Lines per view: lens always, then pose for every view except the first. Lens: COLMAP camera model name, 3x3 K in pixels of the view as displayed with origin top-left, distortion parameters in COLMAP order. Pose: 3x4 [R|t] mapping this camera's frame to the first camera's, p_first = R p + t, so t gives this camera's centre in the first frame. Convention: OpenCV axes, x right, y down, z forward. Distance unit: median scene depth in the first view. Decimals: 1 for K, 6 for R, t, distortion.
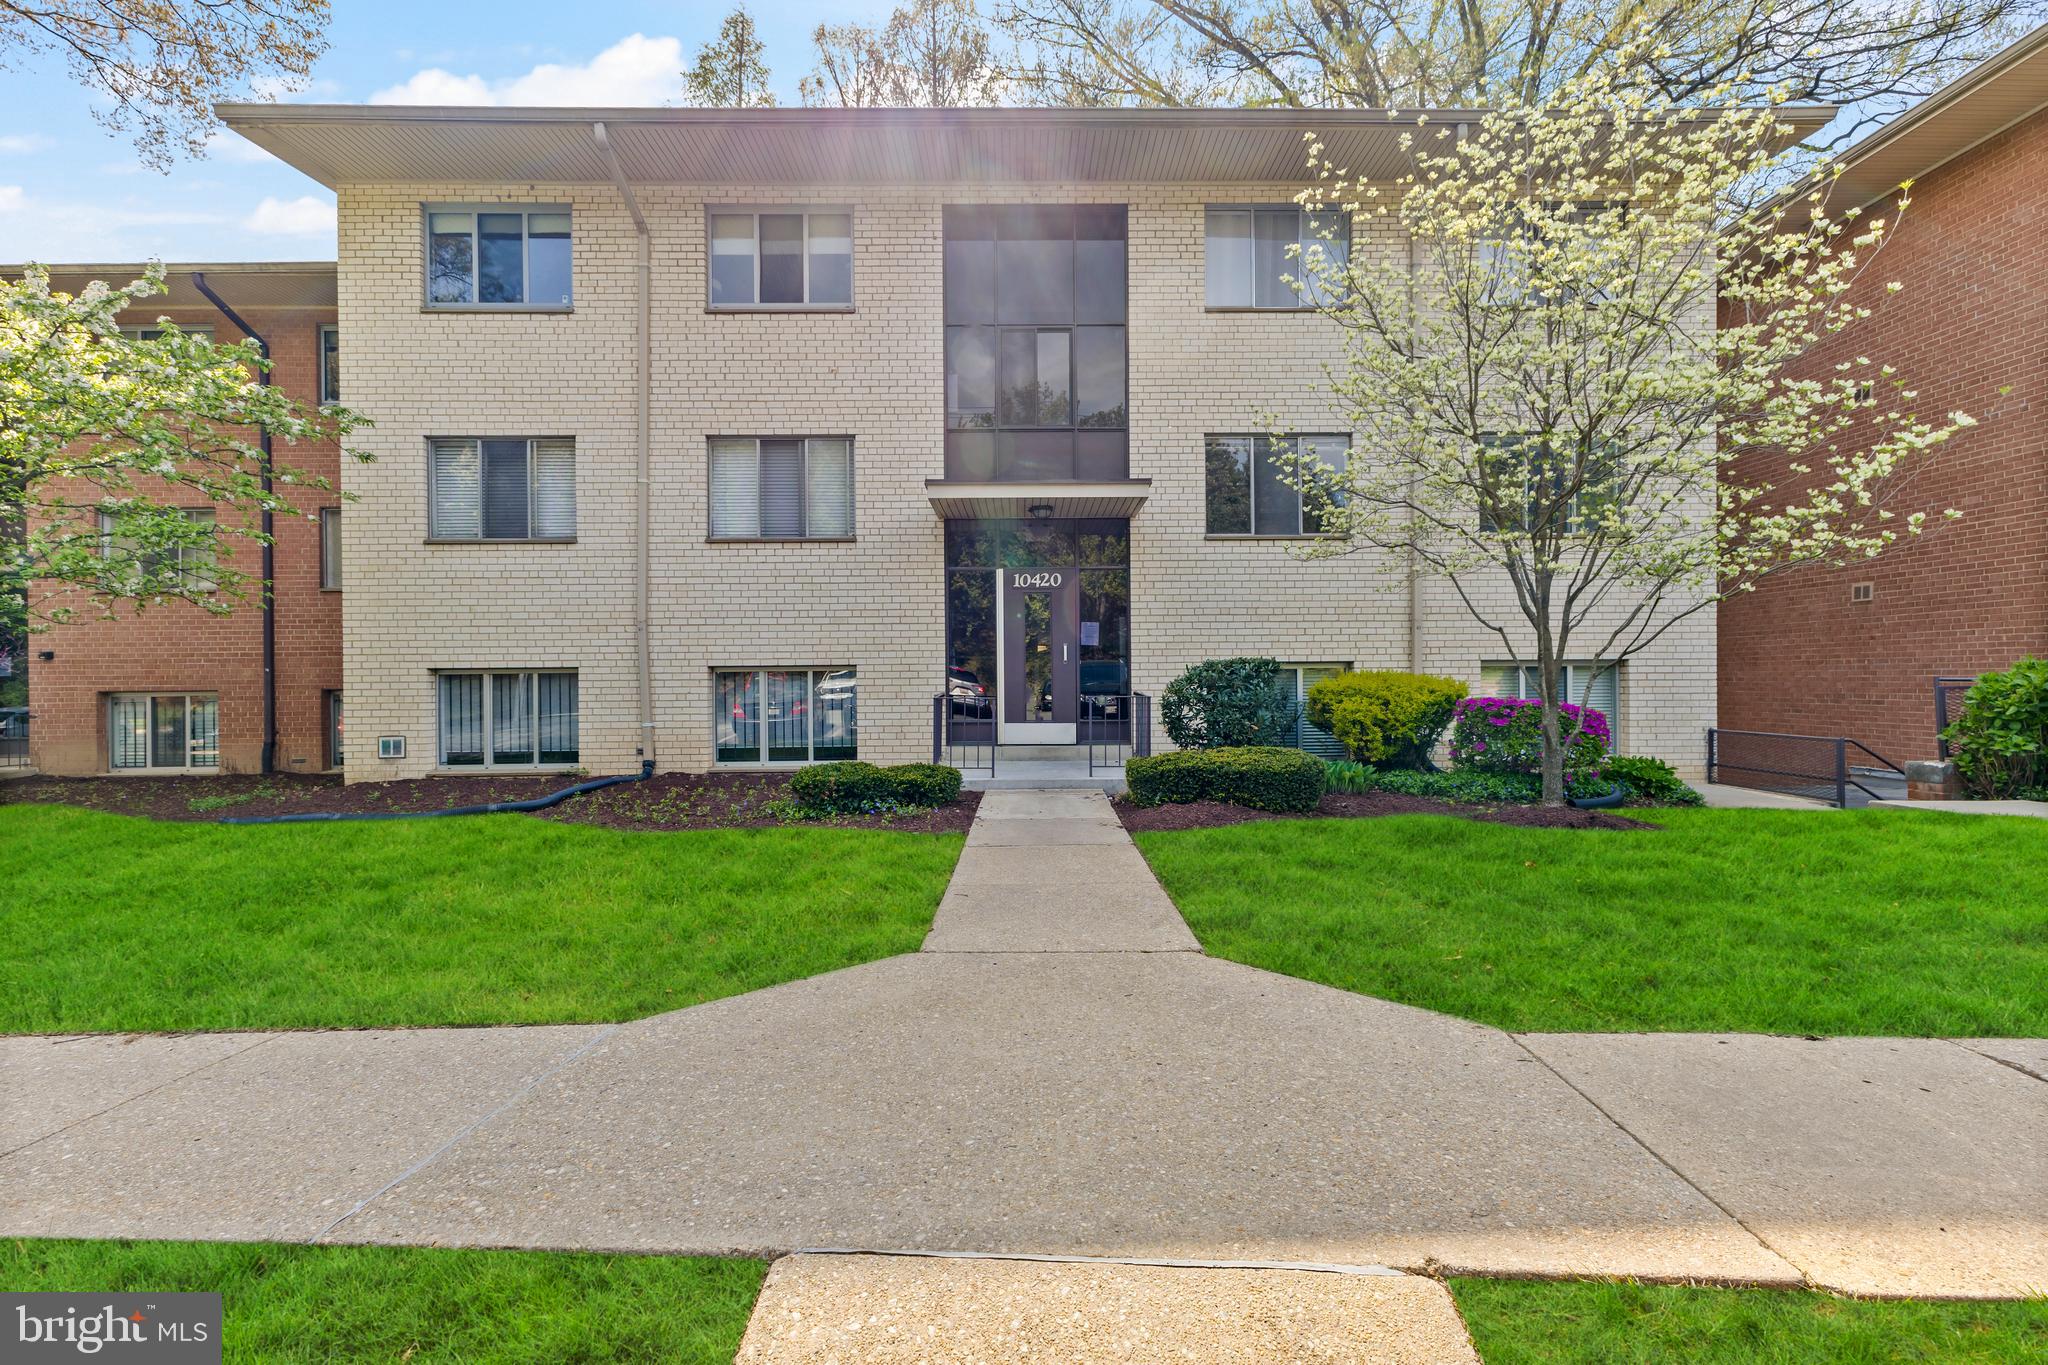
lens RADIAL K [[625.5, 0, 1024.0], [0, 625.5, 682.5], [0, 0, 1]] dist [0.000332, 0.000008]
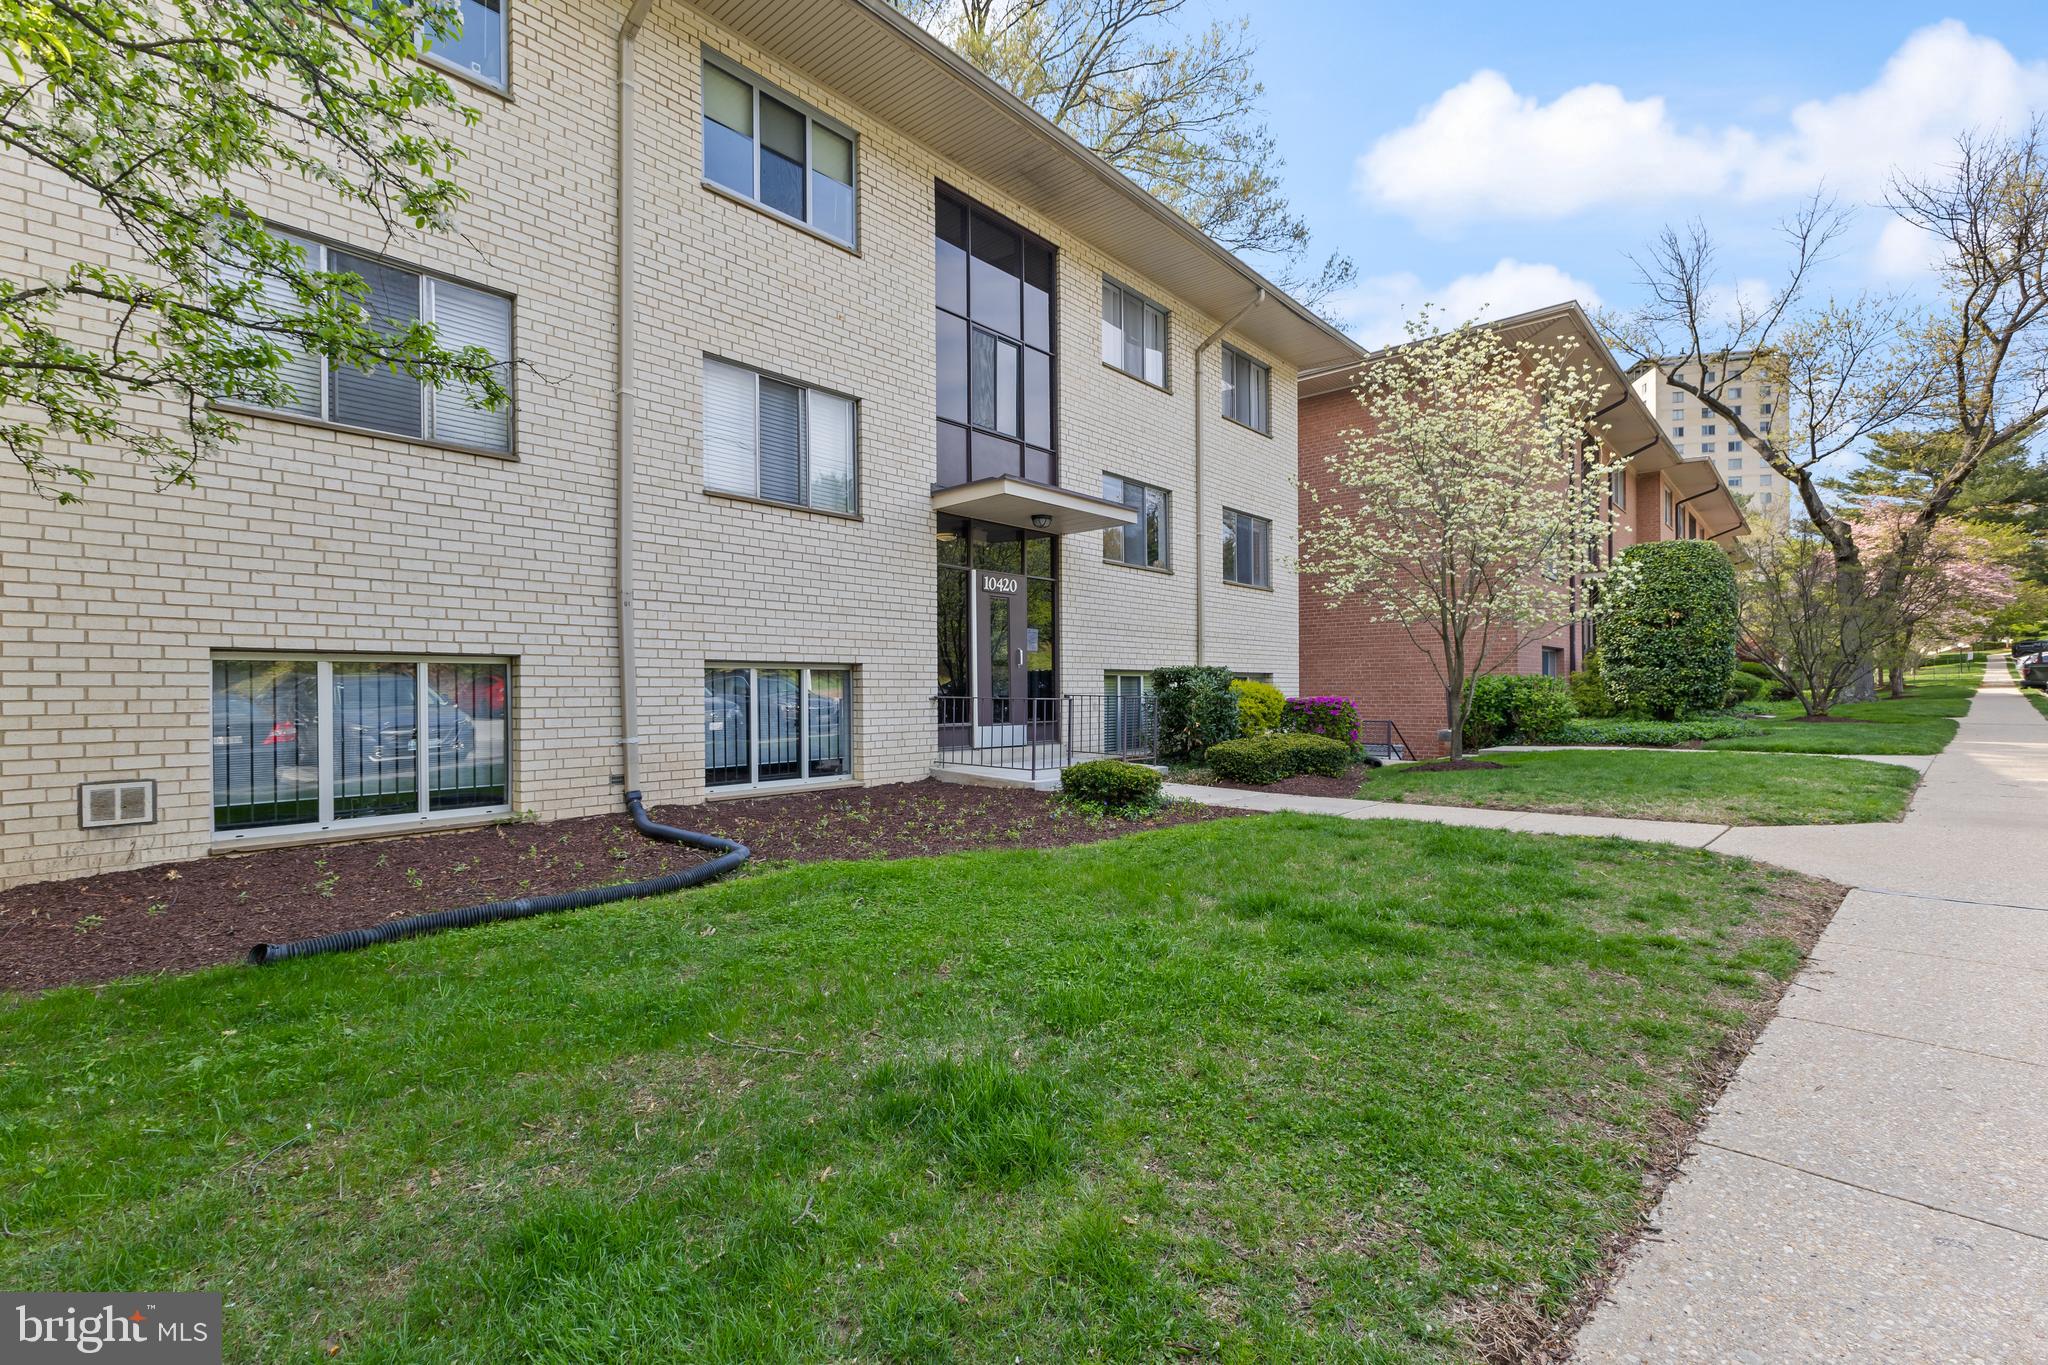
lens RADIAL K [[893.2, 0, 1030.7], [0, 893.2, 670.0], [0, 0, 1]] dist [0.014995, 0.000111]
pose [[0.678169, 0.022965, 0.734547, -1.024139], [-0.008125, 0.999685, -0.023752, 0.008774], [-0.734861, 0.010140, 0.678142, -0.013303]]
